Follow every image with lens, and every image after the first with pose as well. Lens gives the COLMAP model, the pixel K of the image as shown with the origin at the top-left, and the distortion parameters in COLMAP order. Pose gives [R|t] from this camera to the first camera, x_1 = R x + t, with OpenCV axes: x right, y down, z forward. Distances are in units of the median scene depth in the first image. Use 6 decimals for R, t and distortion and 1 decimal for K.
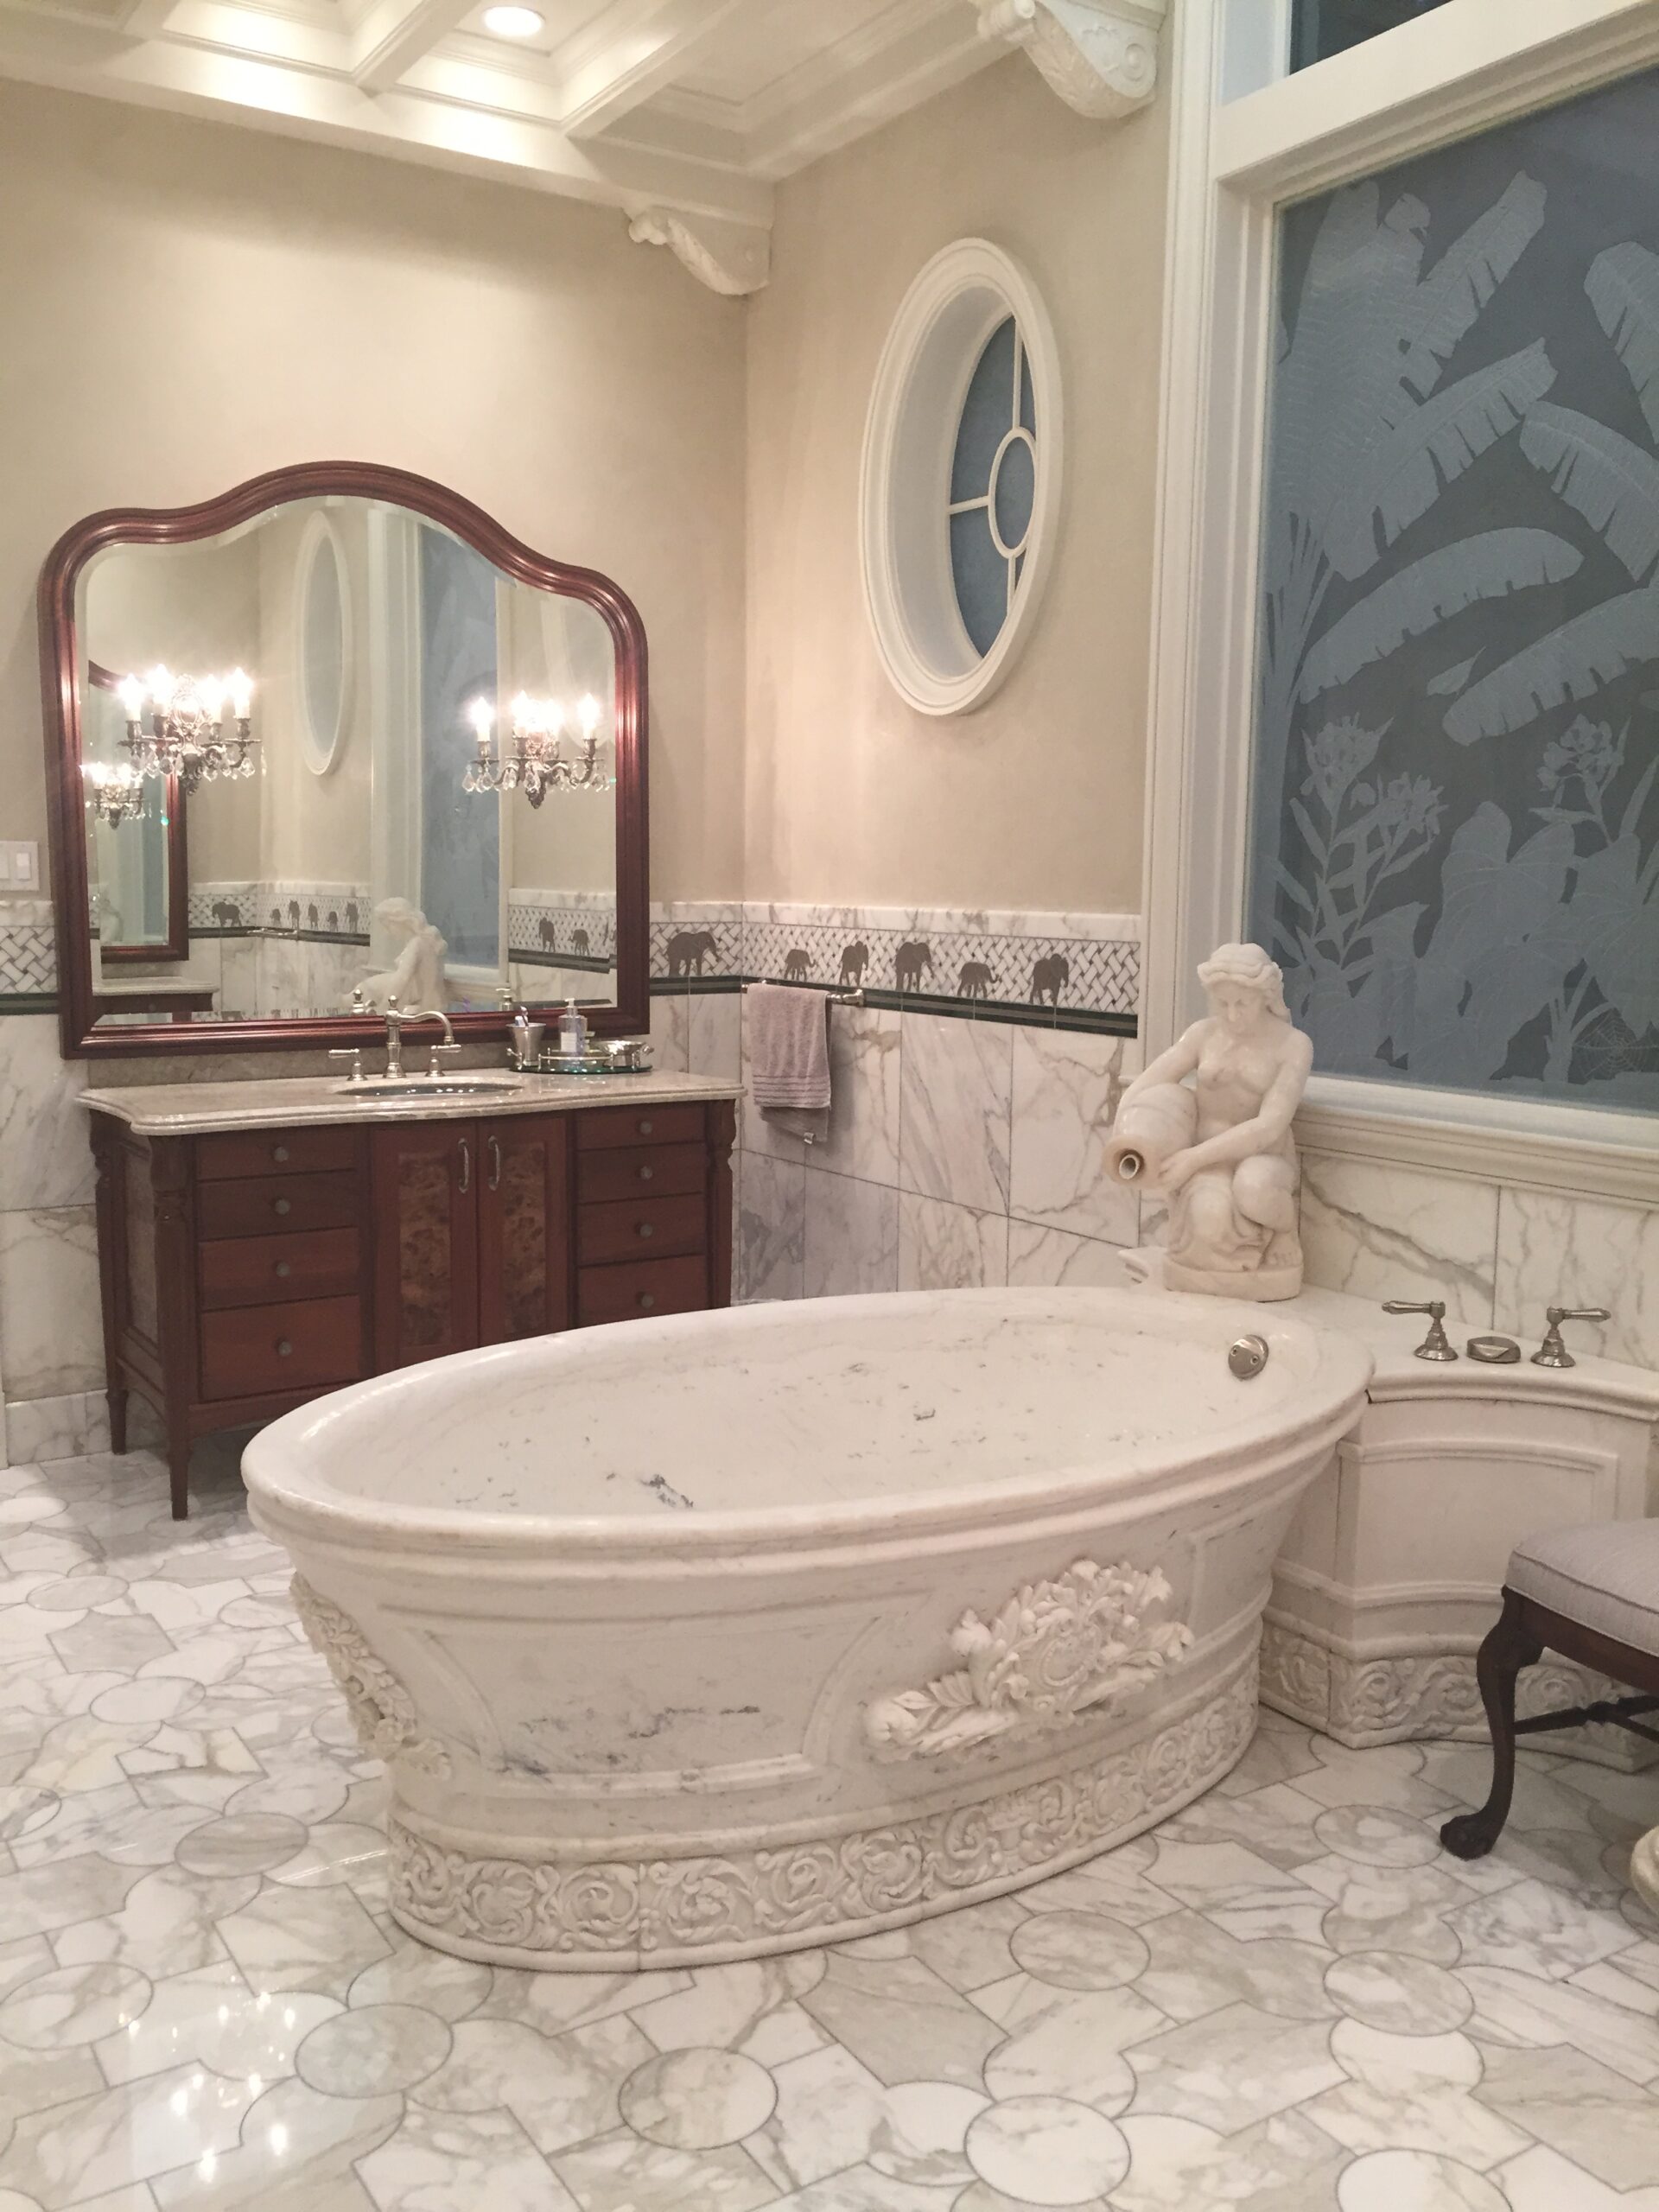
lens RADIAL K [[1987.9, 0, 829.5], [0, 1987.9, 1106.0], [0, 0, 1]] dist [0.135076, -0.001198]
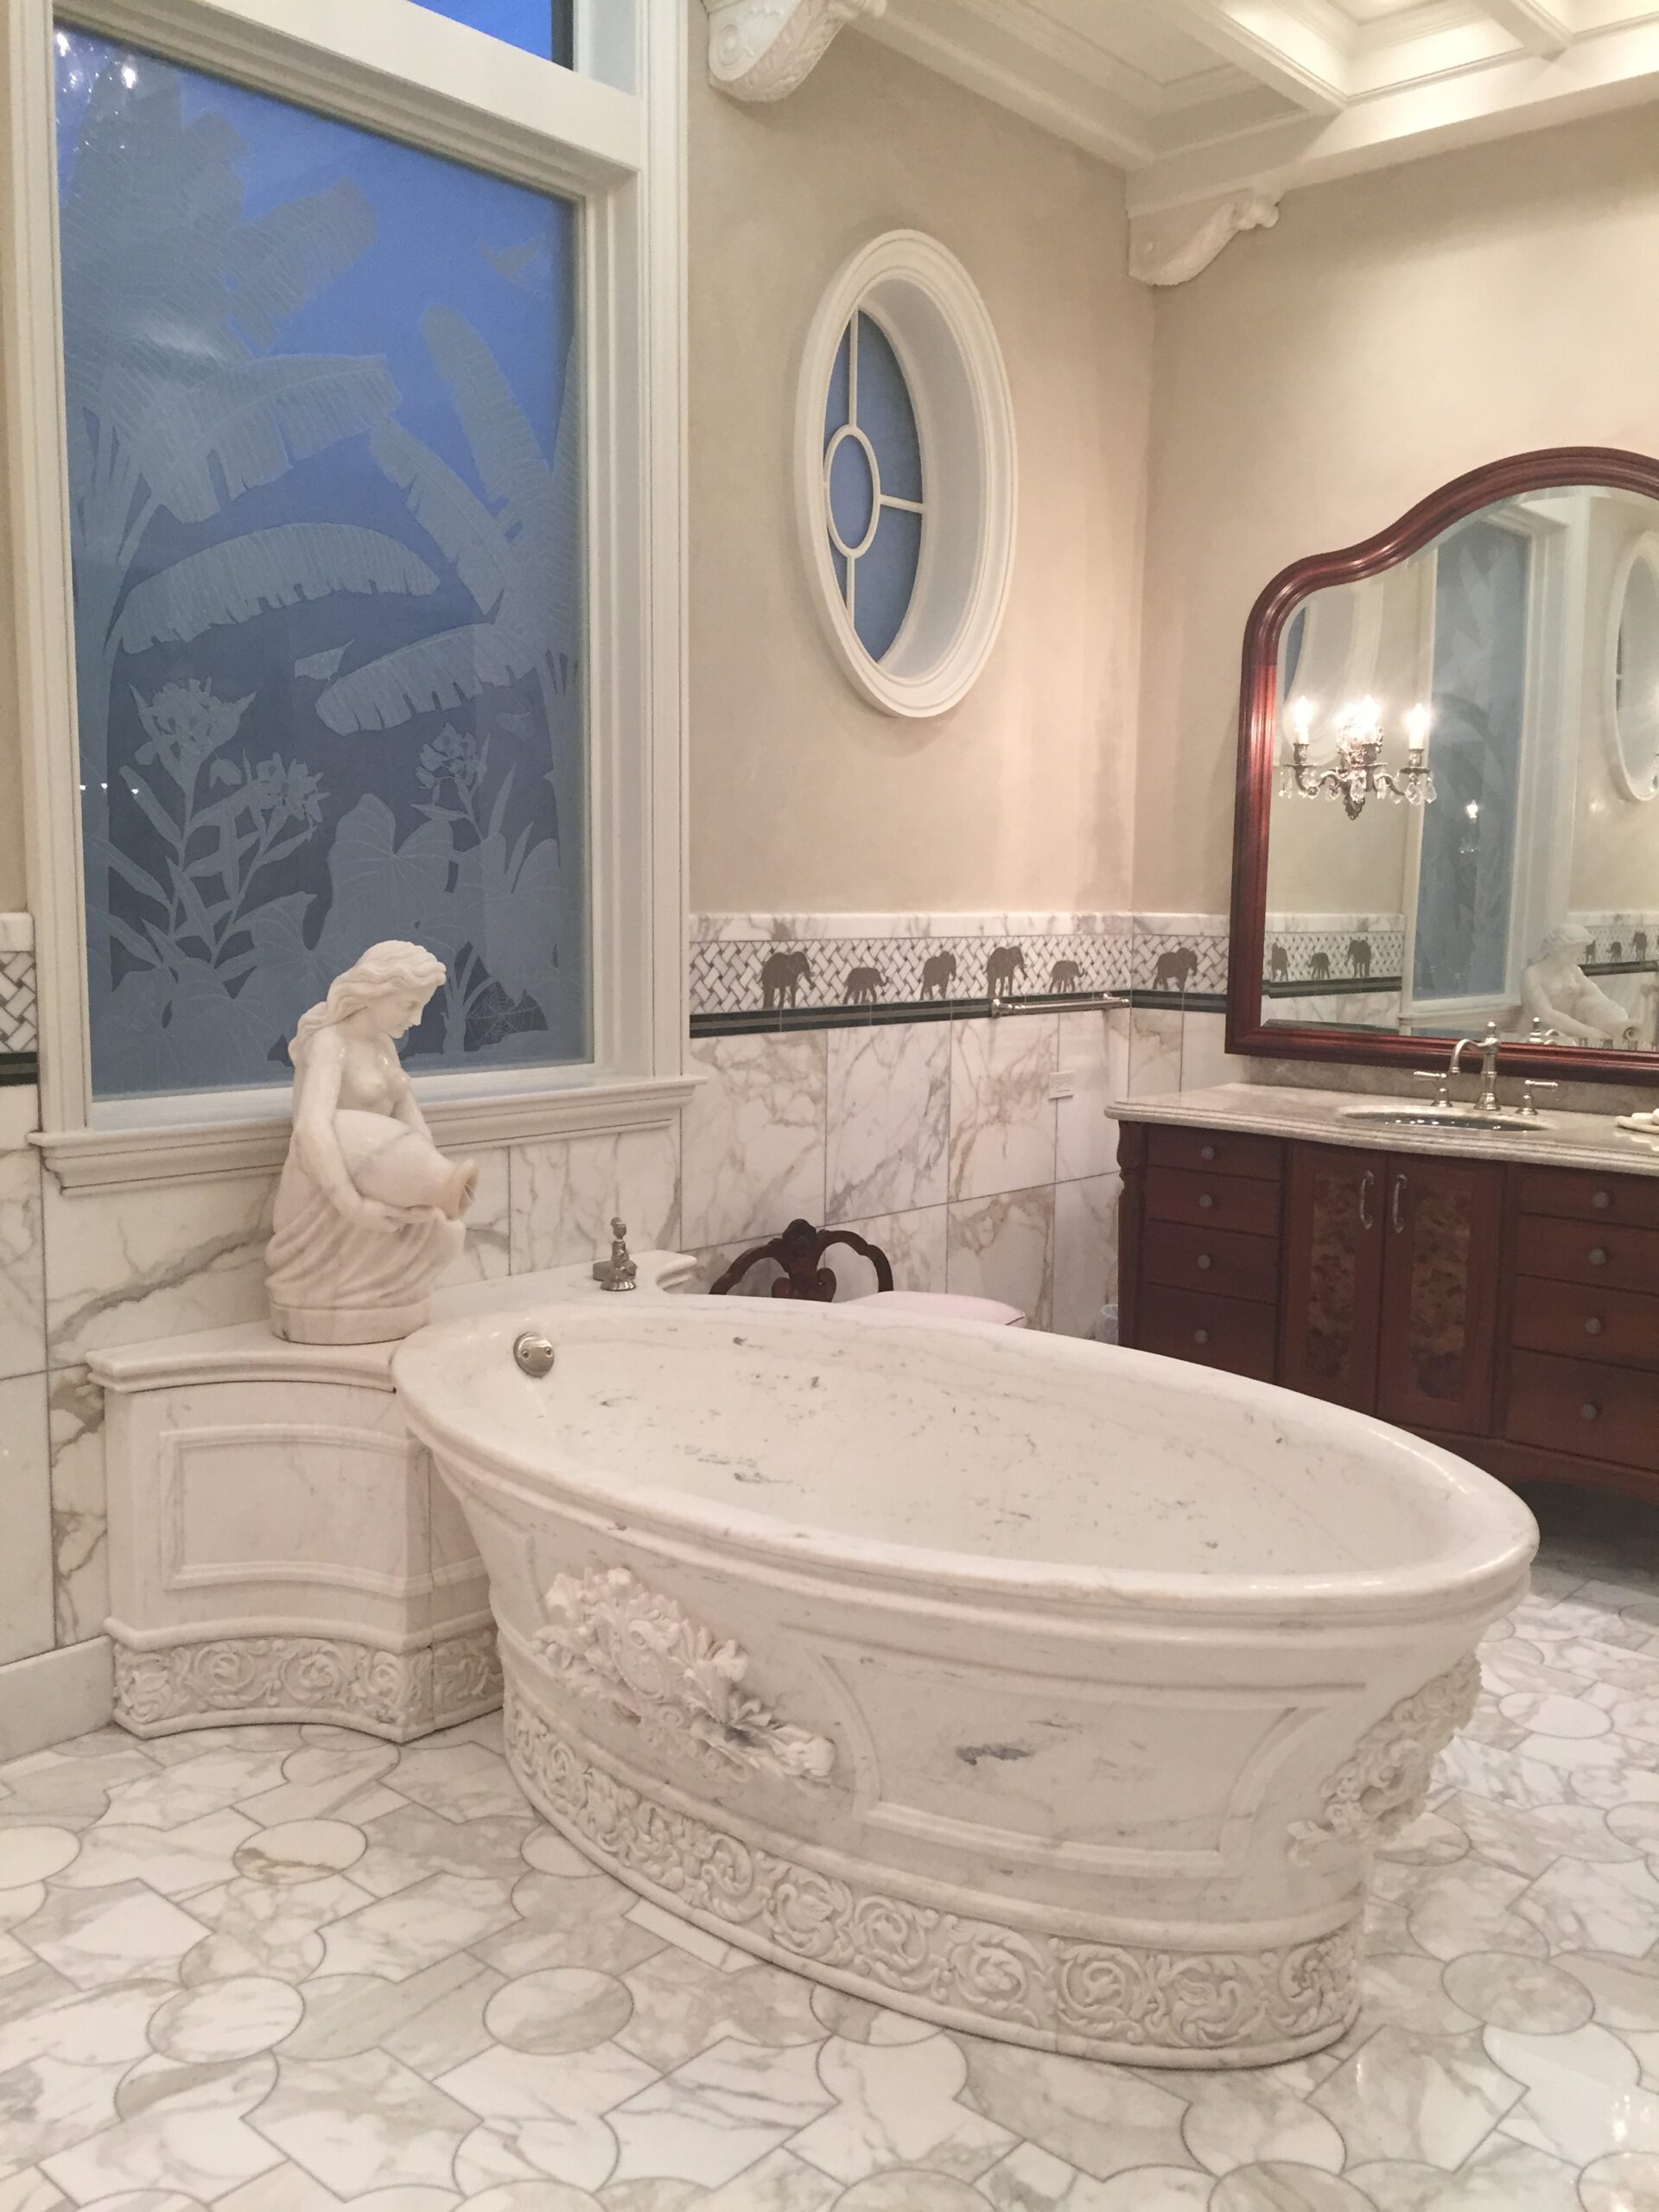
lens RADIAL K [[1890.6, 0, 828.4], [0, 1890.6, 1160.3], [0, 0, 1]] dist [0.032612, 0.000735]
pose [[-0.283592, -0.159259, 0.945628, -0.717337], [0.088399, 0.977572, 0.191150, -0.138993], [-0.954862, 0.137801, -0.263153, 1.112923]]
